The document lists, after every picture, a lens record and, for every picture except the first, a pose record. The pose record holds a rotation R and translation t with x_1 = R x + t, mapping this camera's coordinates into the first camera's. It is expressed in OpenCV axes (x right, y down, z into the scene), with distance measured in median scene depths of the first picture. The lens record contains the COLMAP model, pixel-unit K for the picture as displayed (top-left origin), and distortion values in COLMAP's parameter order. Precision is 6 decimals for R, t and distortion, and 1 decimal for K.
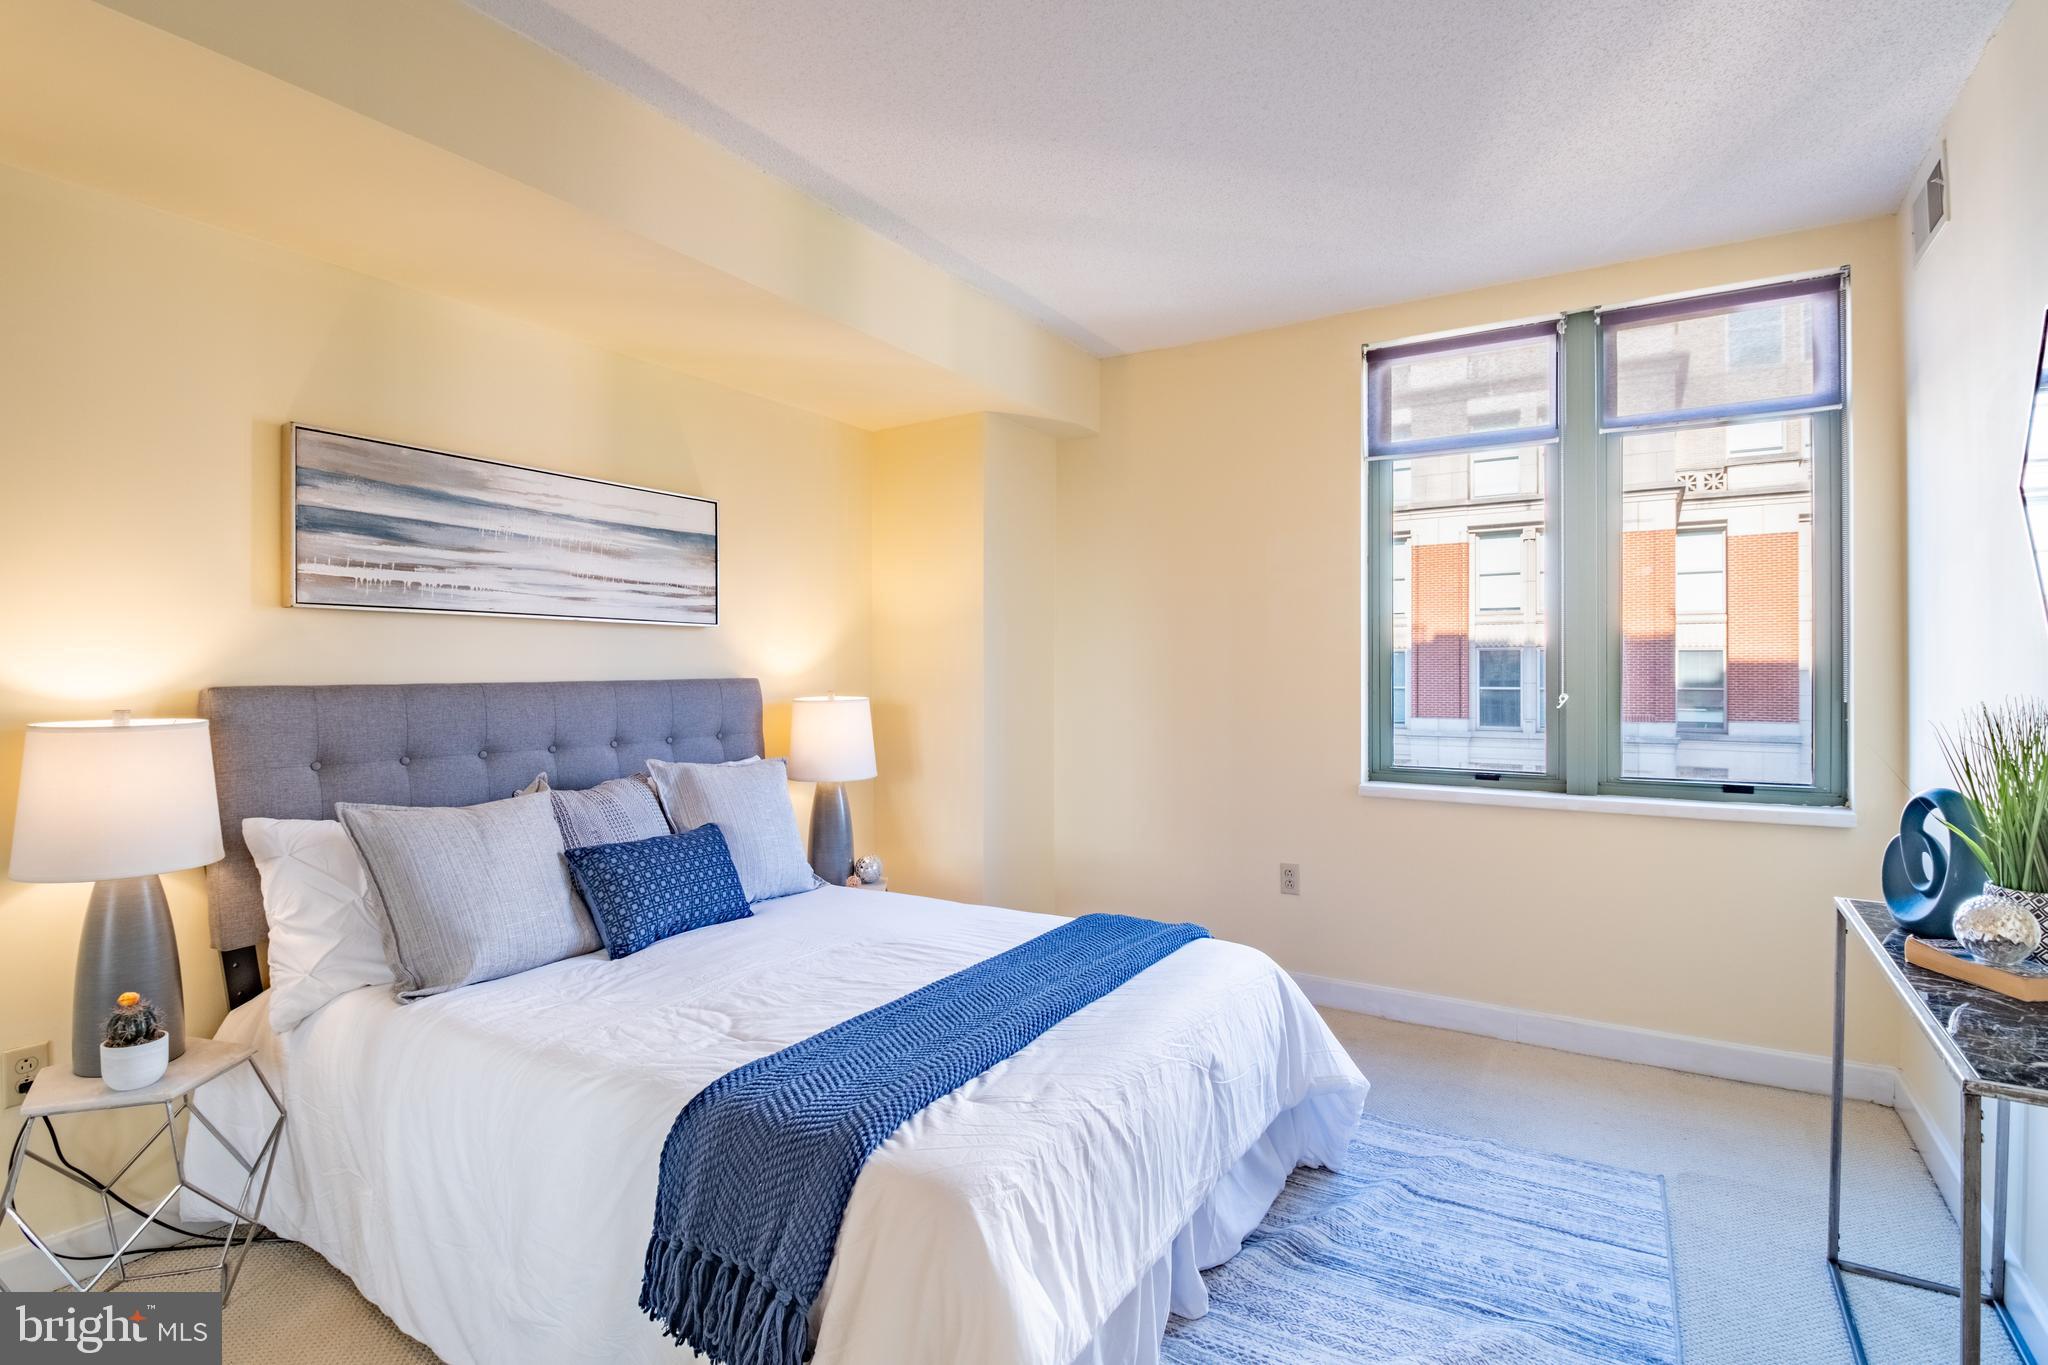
lens RADIAL K [[1002.7, 0, 1036.8], [0, 1002.7, 664.9], [0, 0, 1]] dist [-0.001552, -0.009937]
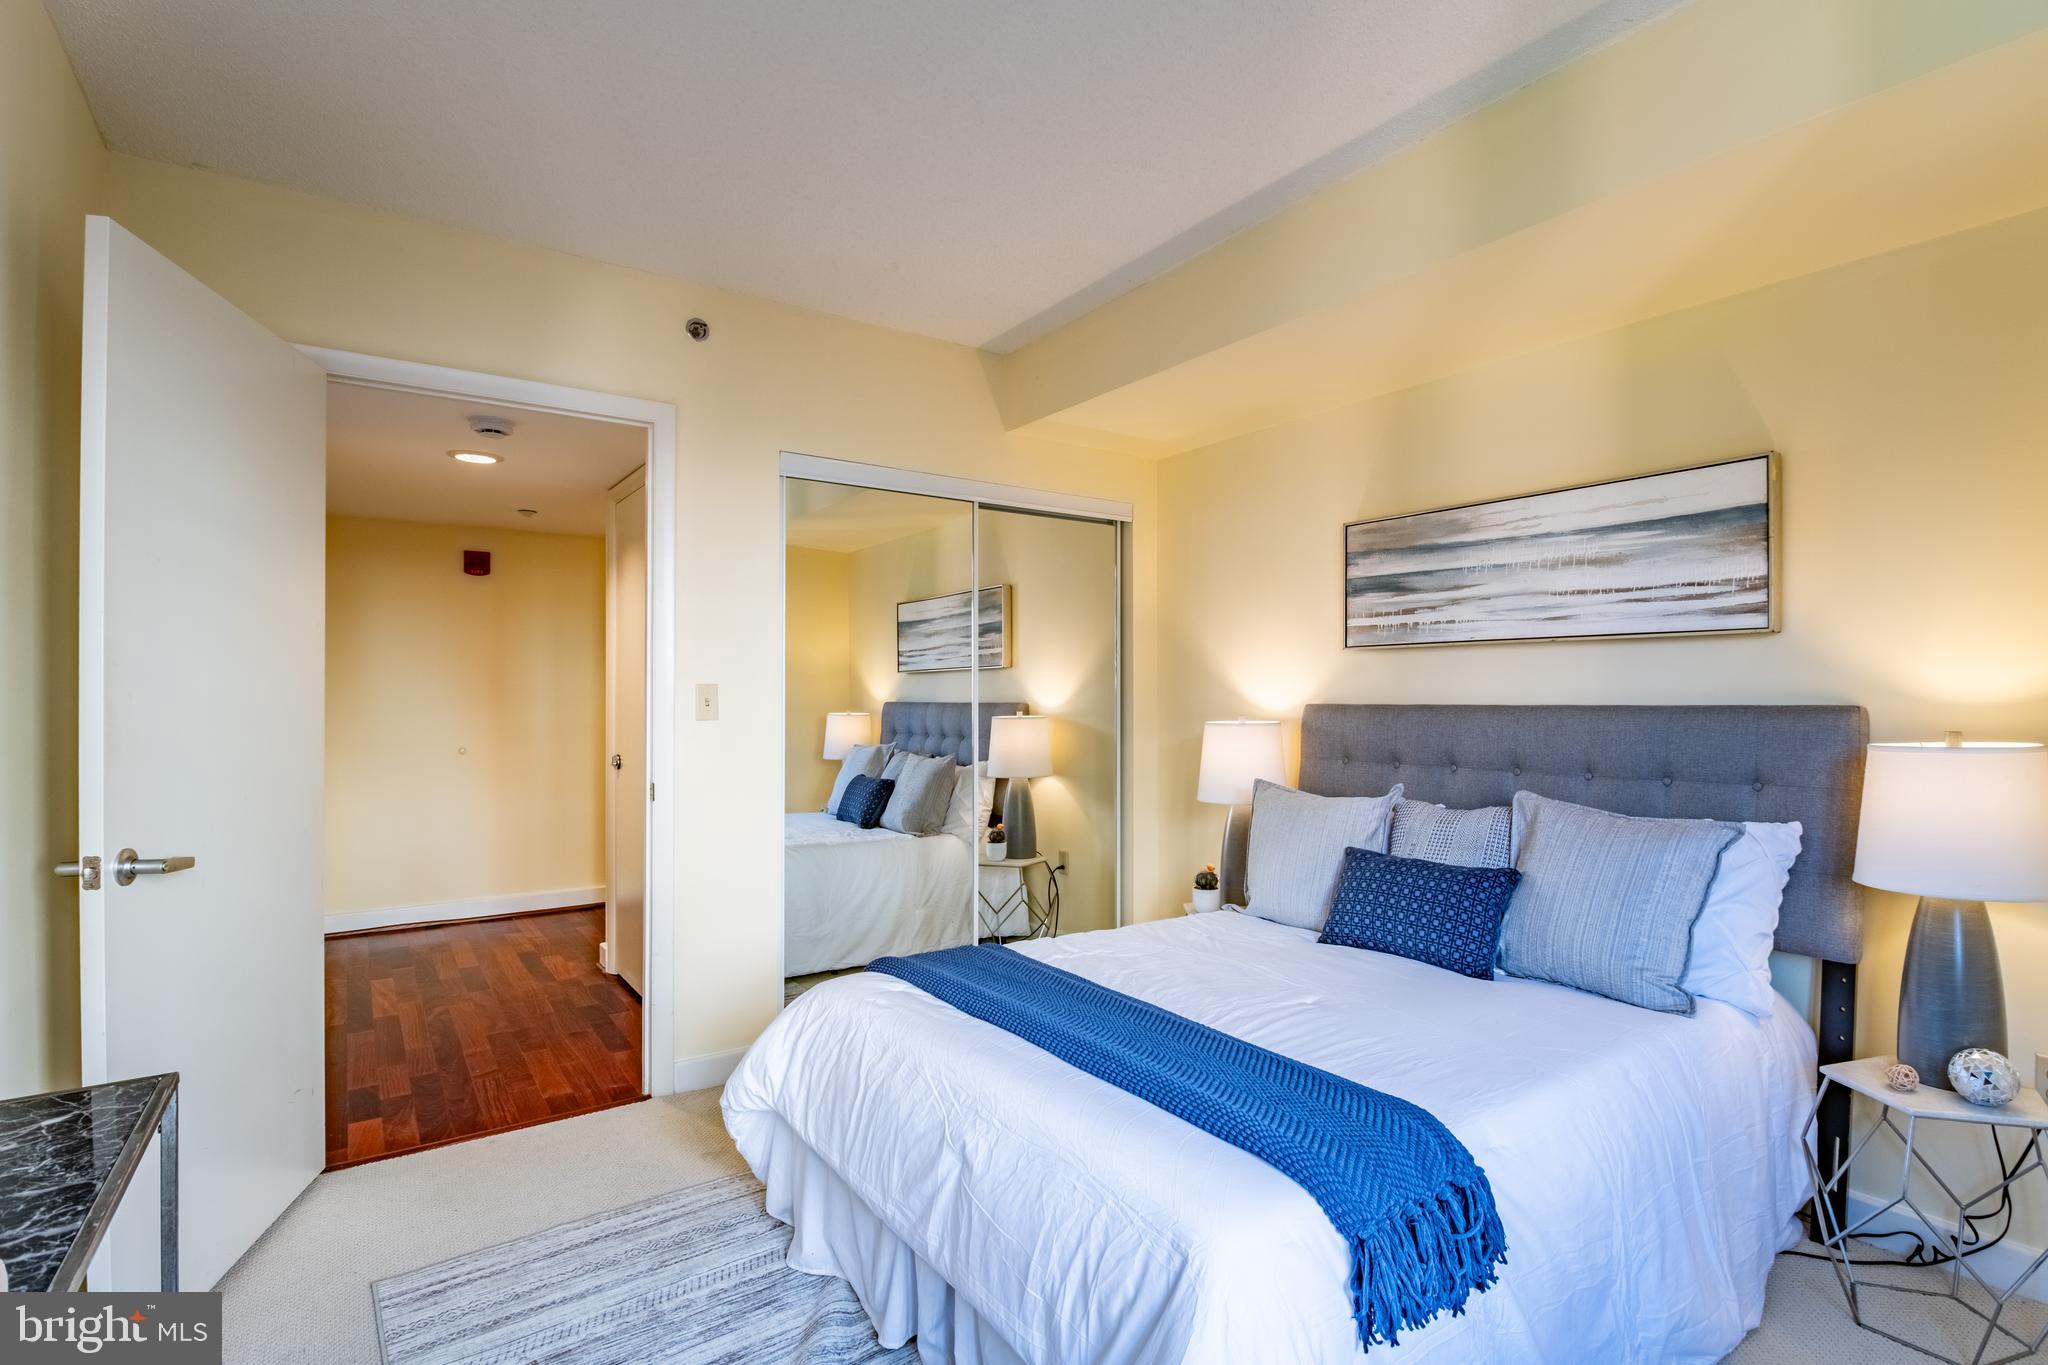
lens RADIAL K [[1002.7, 0, 1023.9], [0, 1002.7, 696.1], [0, 0, 1]] dist [-0.001552, -0.009937]
pose [[-0.420014, 0.005183, -0.907503, 0.675189], [0.007609, 0.999969, 0.002190, 0.002496], [0.907486, -0.005986, -0.420040, 1.021538]]
